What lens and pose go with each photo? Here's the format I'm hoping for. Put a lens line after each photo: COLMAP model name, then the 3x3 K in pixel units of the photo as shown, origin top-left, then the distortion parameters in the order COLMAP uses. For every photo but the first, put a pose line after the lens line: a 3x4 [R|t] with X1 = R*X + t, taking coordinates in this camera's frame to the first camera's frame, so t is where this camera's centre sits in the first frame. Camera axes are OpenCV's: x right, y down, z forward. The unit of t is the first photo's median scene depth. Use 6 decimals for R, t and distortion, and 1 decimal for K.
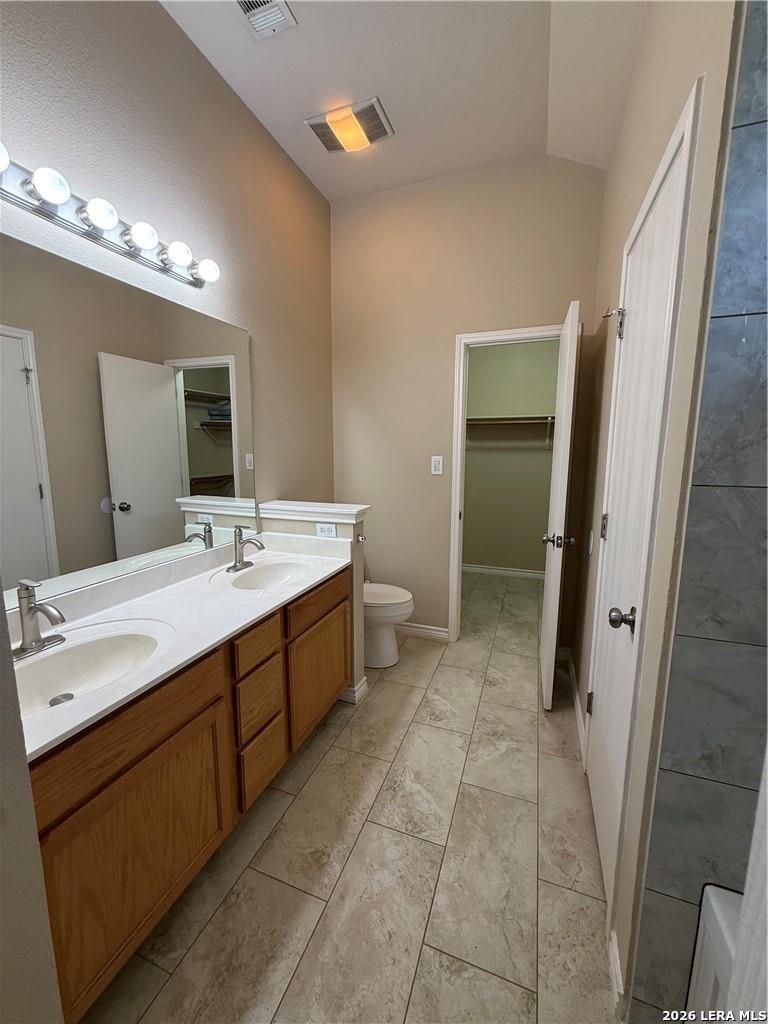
lens RADIAL K [[409.8, 0, 375.8], [0, 409.8, 507.7], [0, 0, 1]] dist [0.000100, 0.000031]
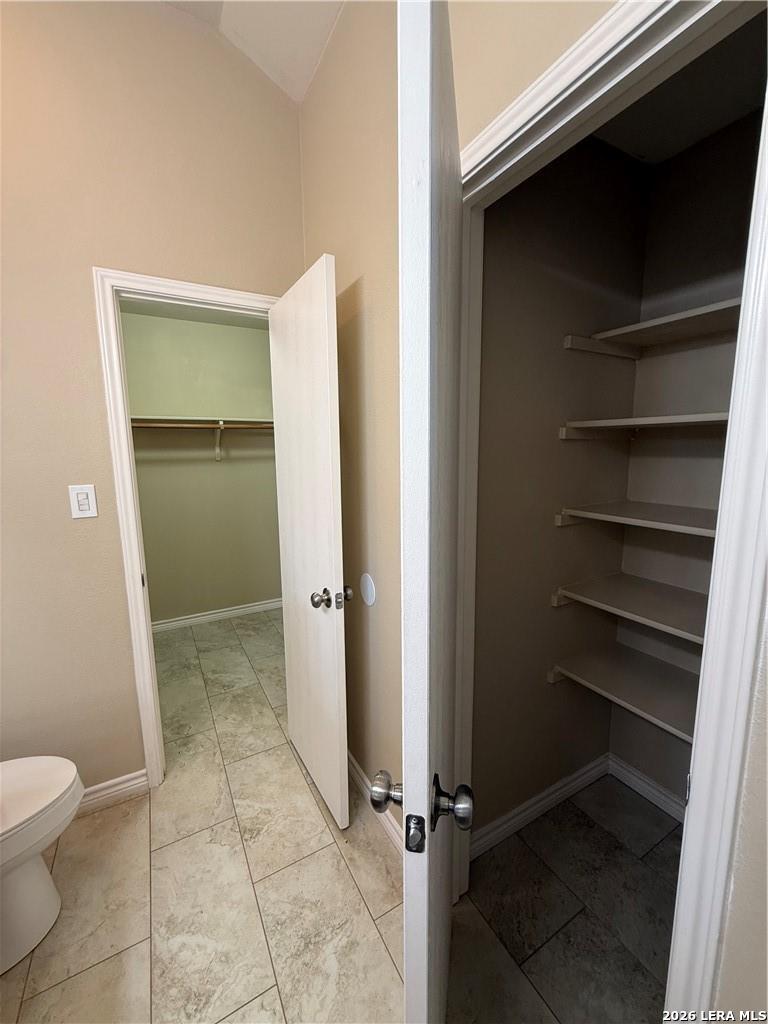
lens RADIAL K [[409.8, 0, 375.8], [0, 409.8, 507.7], [0, 0, 1]] dist [0.000100, 0.000031]
pose [[0.635866, -0.119455, 0.762499, -0.022727], [0.126665, 0.990706, 0.049578, -0.076215], [-0.761335, 0.065056, 0.645087, 0.368747]]
